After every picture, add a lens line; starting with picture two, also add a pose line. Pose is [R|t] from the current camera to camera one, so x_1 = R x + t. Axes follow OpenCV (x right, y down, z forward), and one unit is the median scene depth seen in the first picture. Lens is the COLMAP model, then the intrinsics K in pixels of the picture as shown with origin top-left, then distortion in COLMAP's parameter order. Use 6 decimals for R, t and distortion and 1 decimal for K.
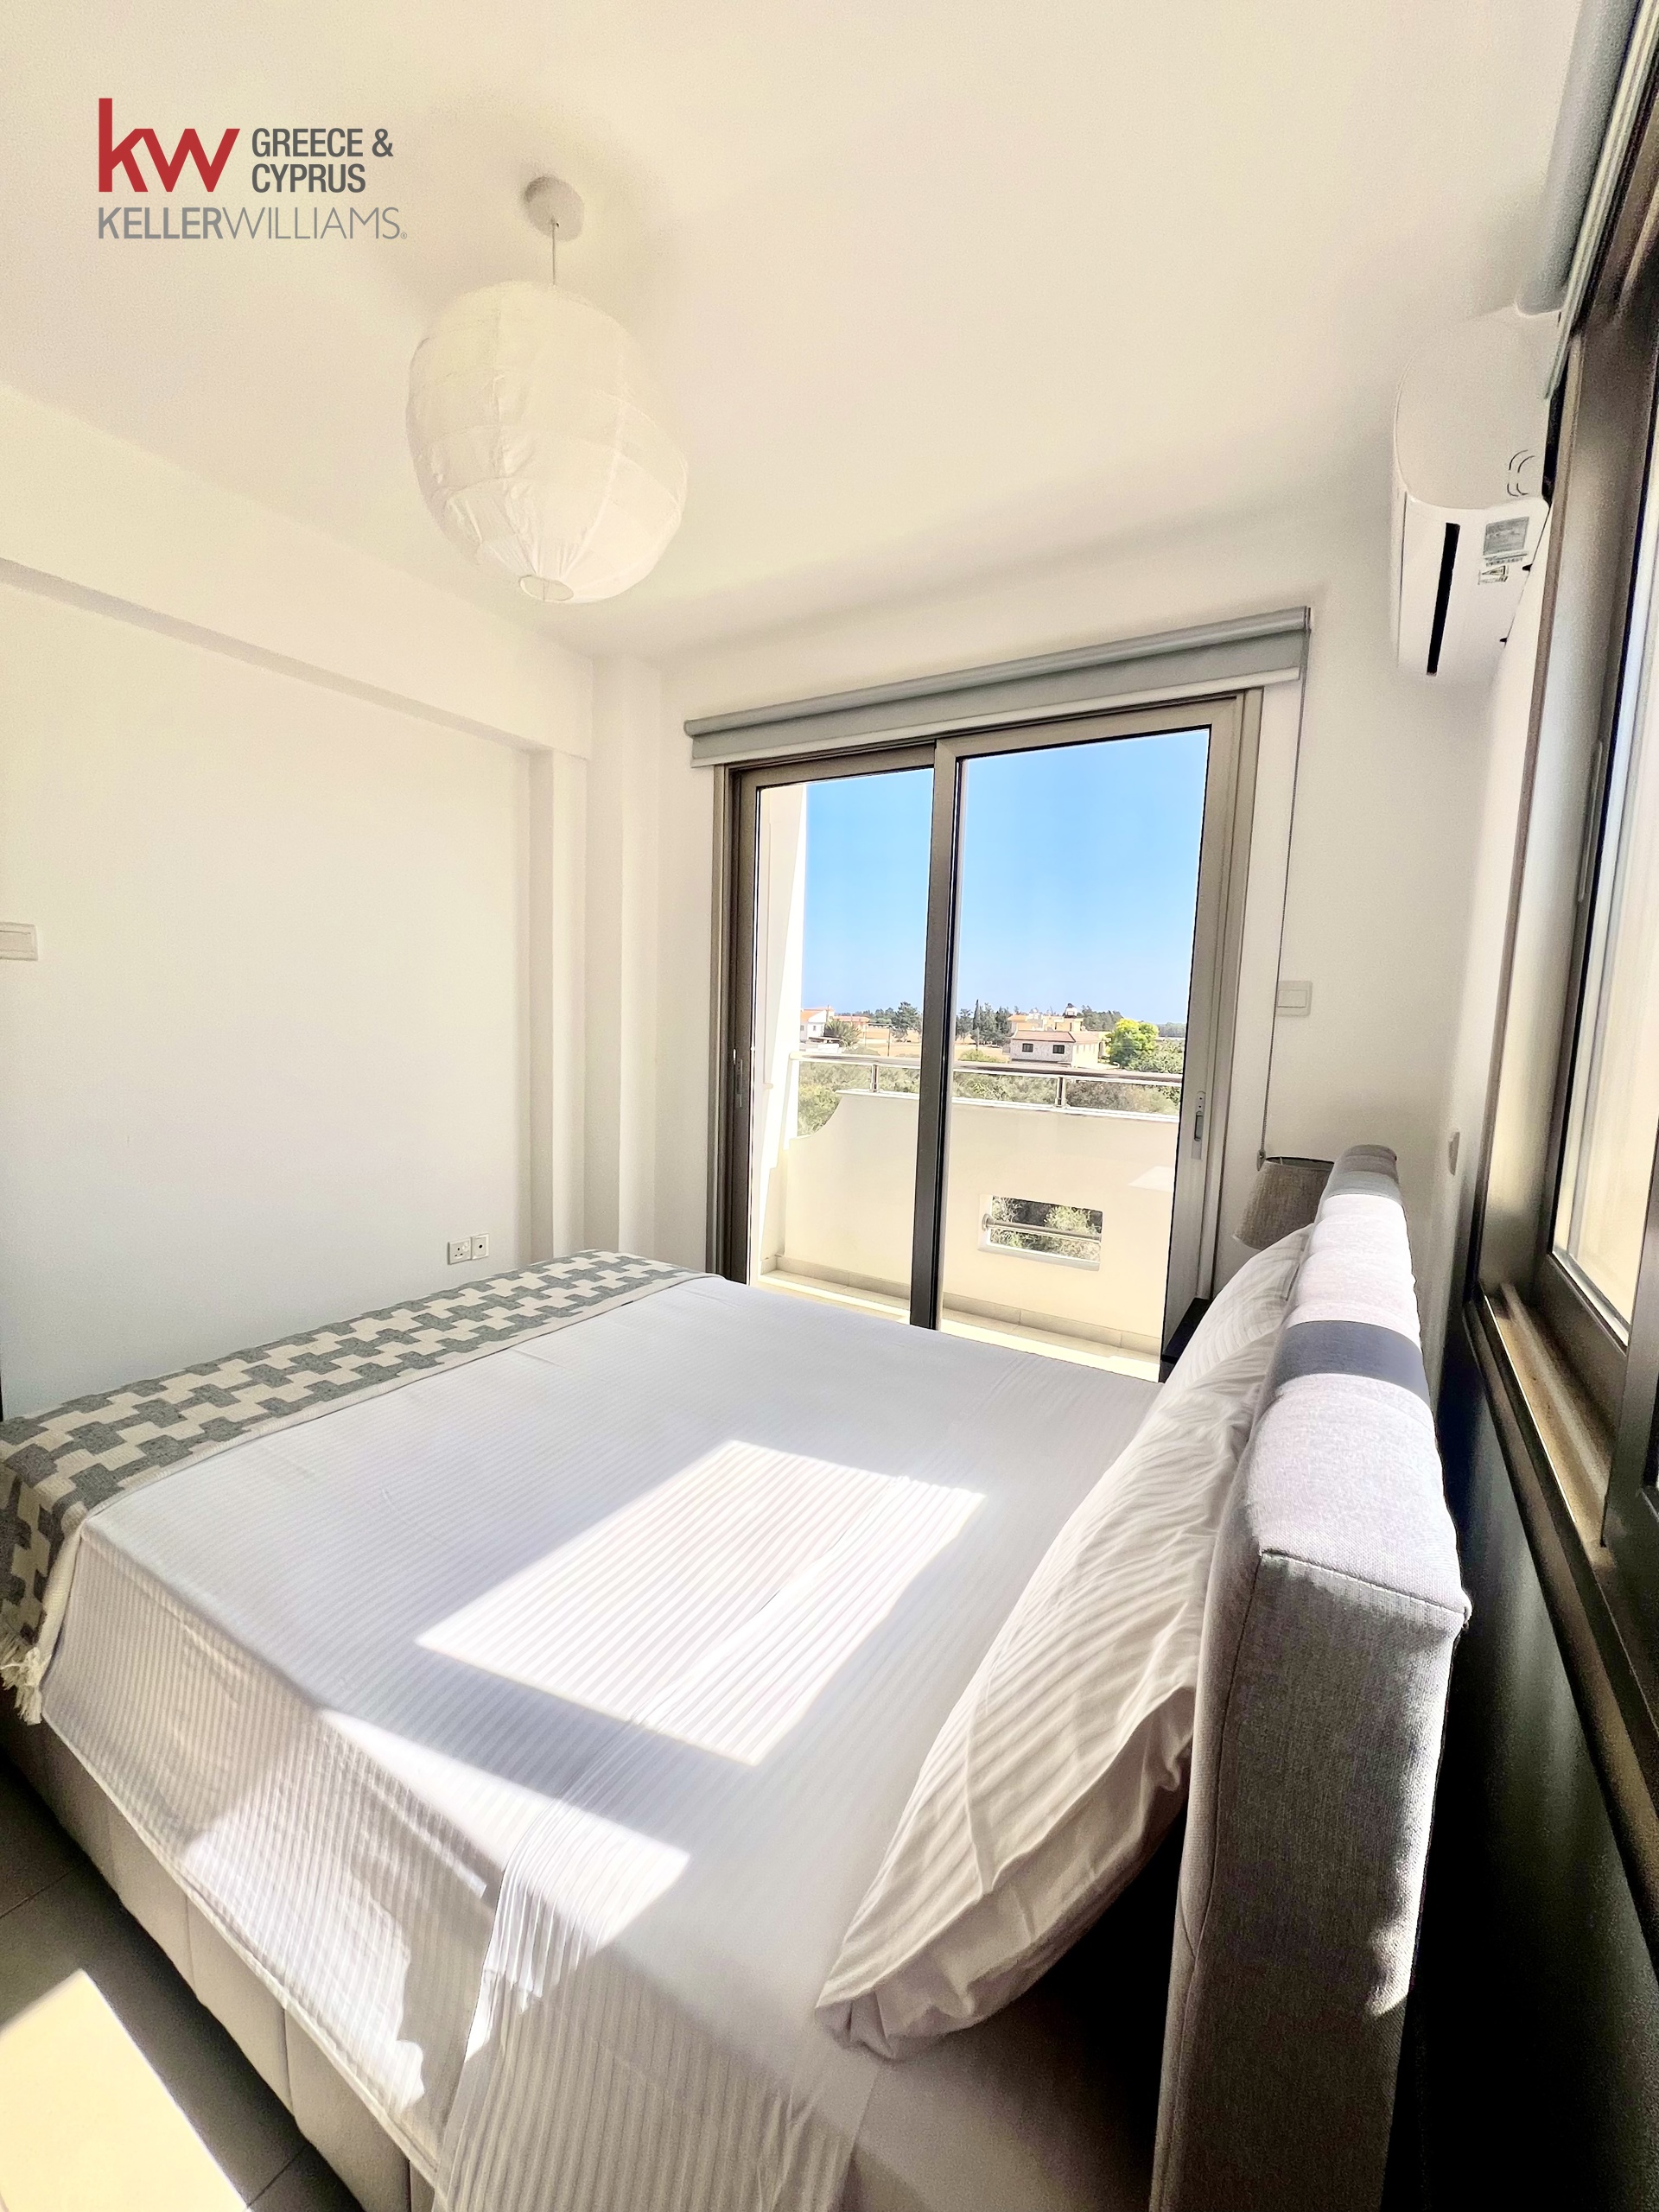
lens RADIAL K [[881.0, 0, 825.2], [0, 881.0, 1107.9], [0, 0, 1]] dist [-0.004491, 0.000387]
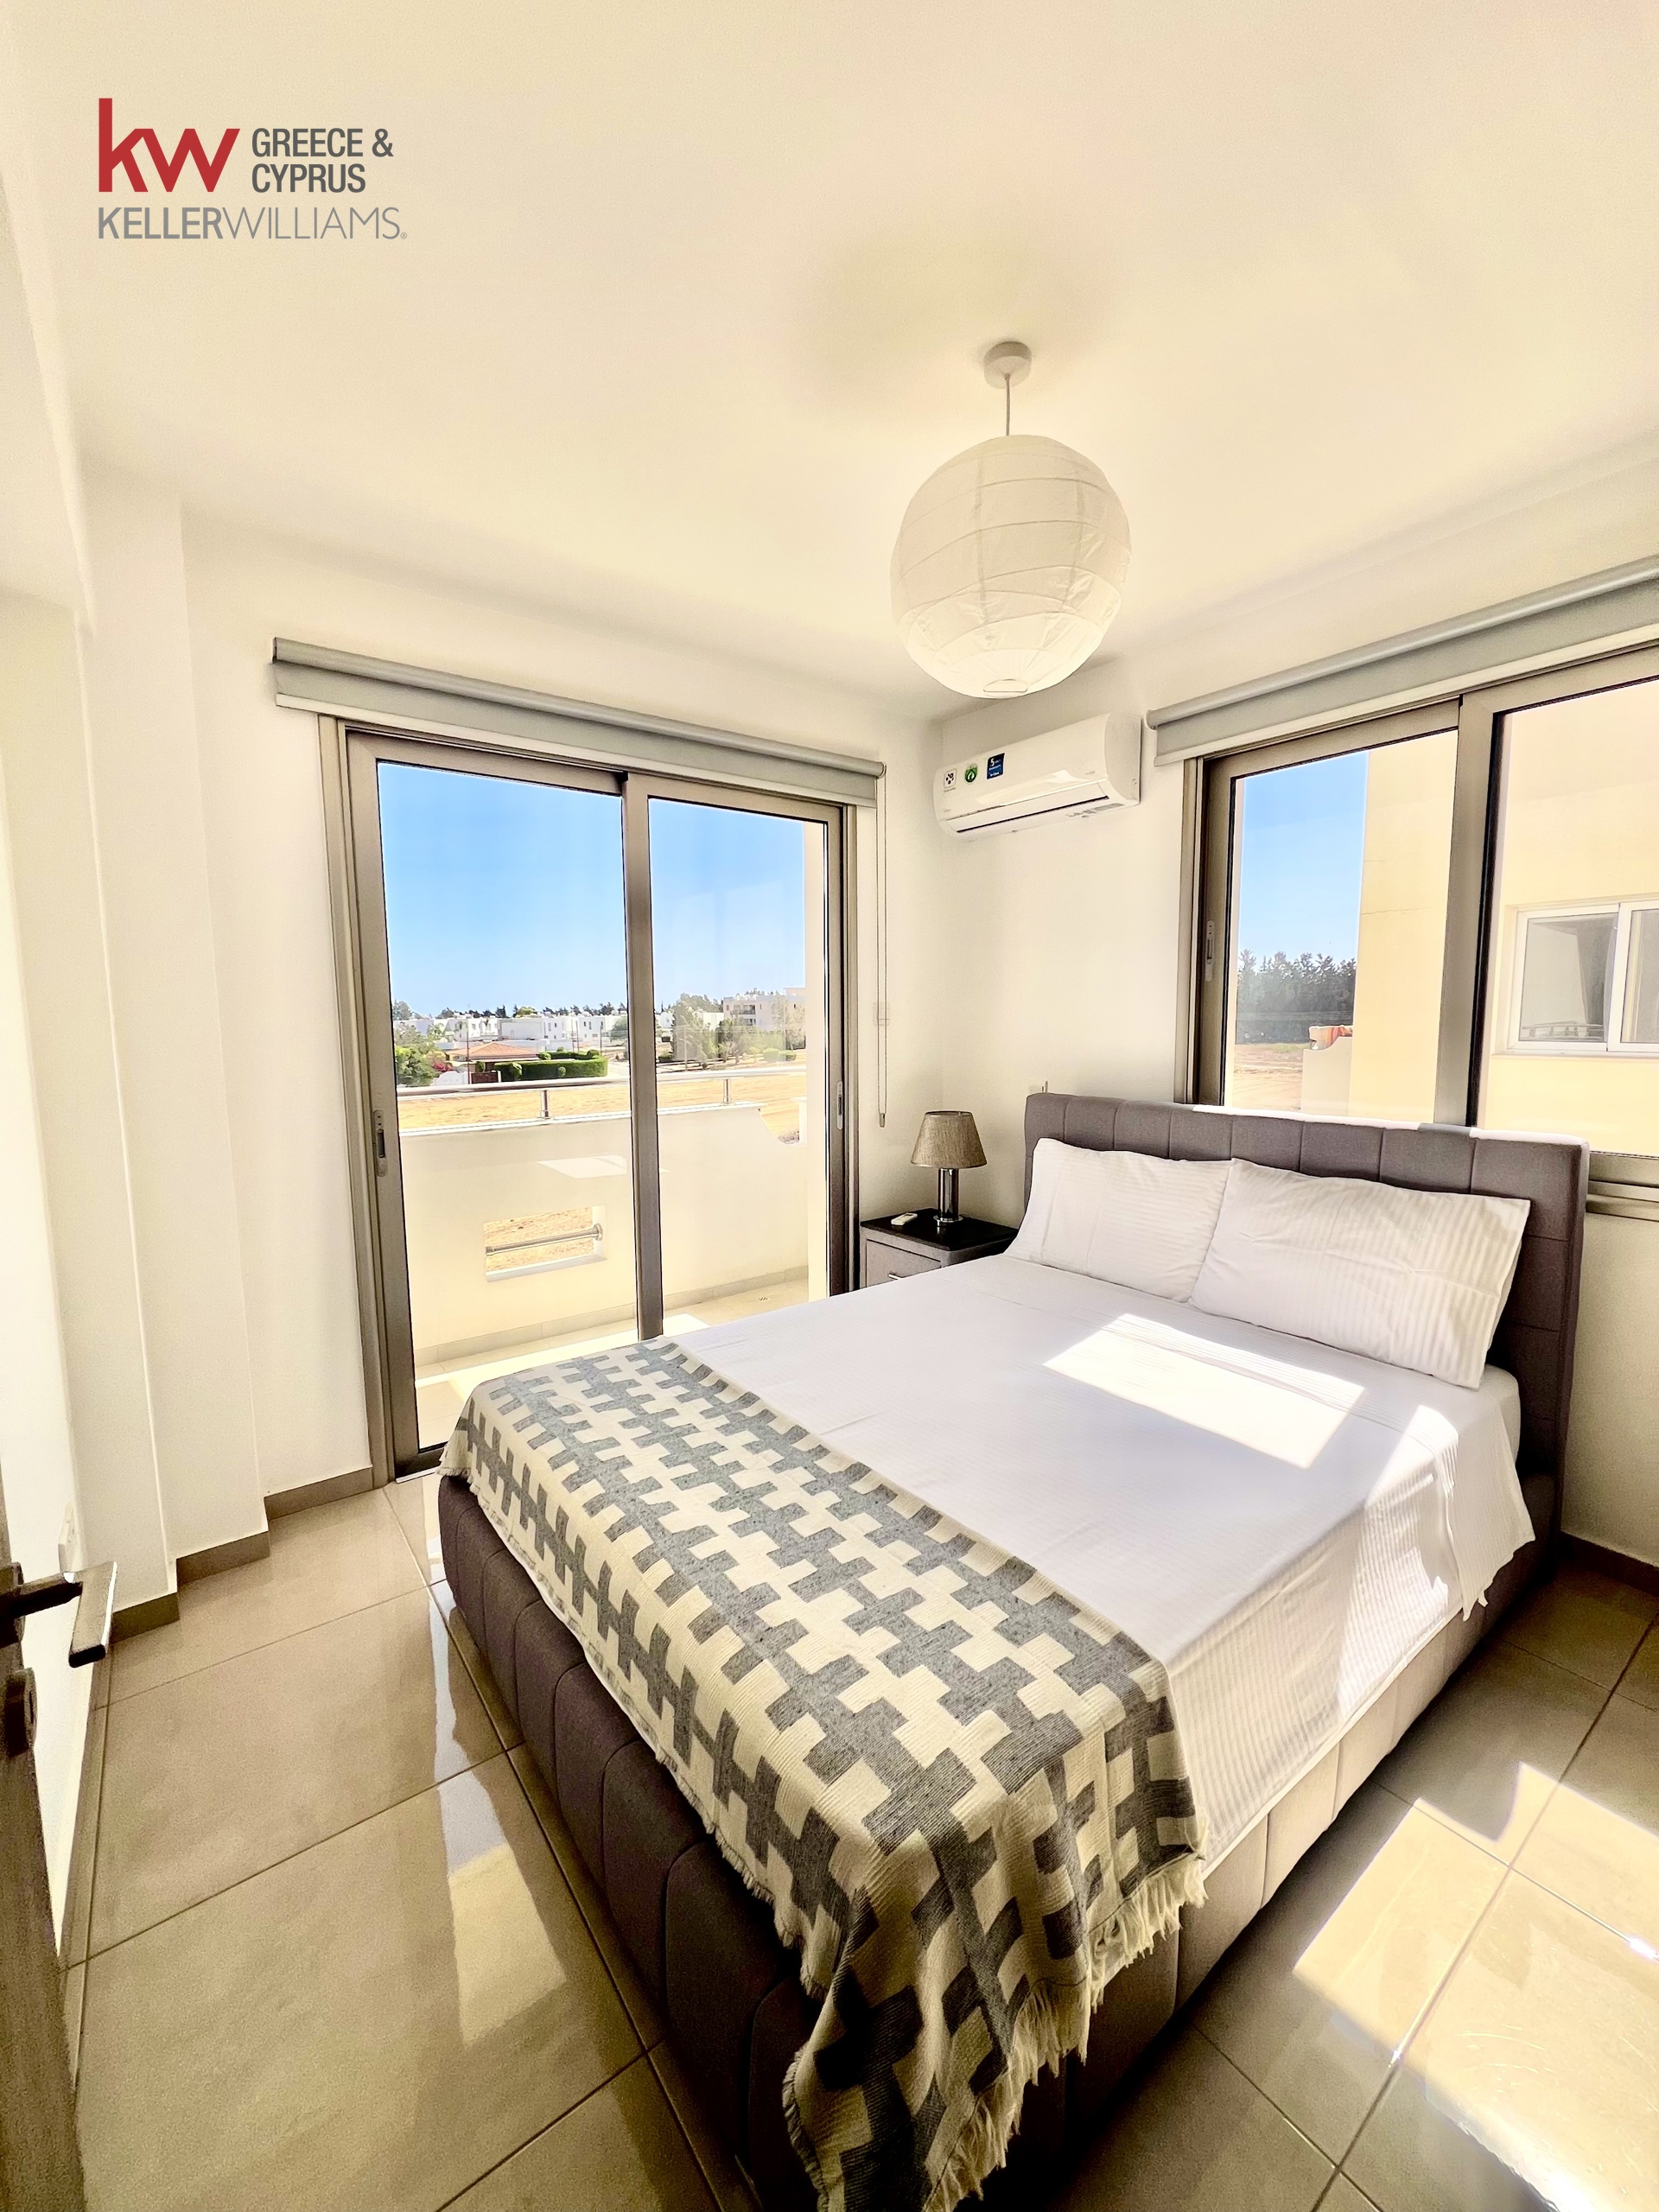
lens RADIAL K [[881.0, 0, 825.2], [0, 881.0, 1107.9], [0, 0, 1]] dist [-0.004491, 0.000387]
pose [[0.367505, -0.139098, 0.919561, -1.061795], [0.122967, 0.987339, 0.100207, -0.141309], [-0.921857, 0.076249, 0.379956, 0.573911]]
